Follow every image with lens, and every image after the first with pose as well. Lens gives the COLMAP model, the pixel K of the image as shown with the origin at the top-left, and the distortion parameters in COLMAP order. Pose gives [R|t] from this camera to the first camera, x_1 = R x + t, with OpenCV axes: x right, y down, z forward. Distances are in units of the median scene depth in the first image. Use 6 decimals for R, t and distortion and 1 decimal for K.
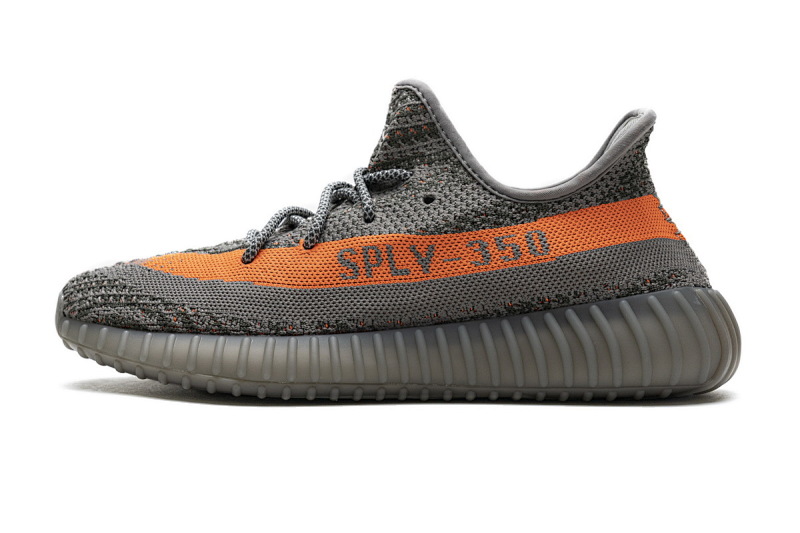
lens RADIAL K [[1365.9, 0, 400.1], [0, 1365.9, 267.7], [0, 0, 1]] dist [-0.010517, 0.000000]
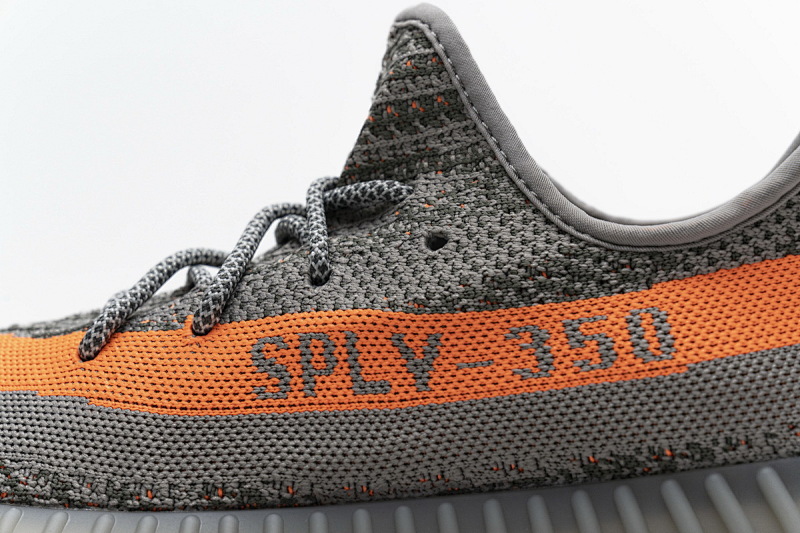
lens RADIAL K [[1579.9, 0, 399.6], [0, 1579.9, 264.1], [0, 0, 1]] dist [-0.014426, 0.000000]
pose [[0.992717, 0.014148, -0.119636, 0.078215], [-0.016338, 0.999716, -0.017346, -0.031646], [0.119357, 0.019174, 0.992666, 0.427375]]
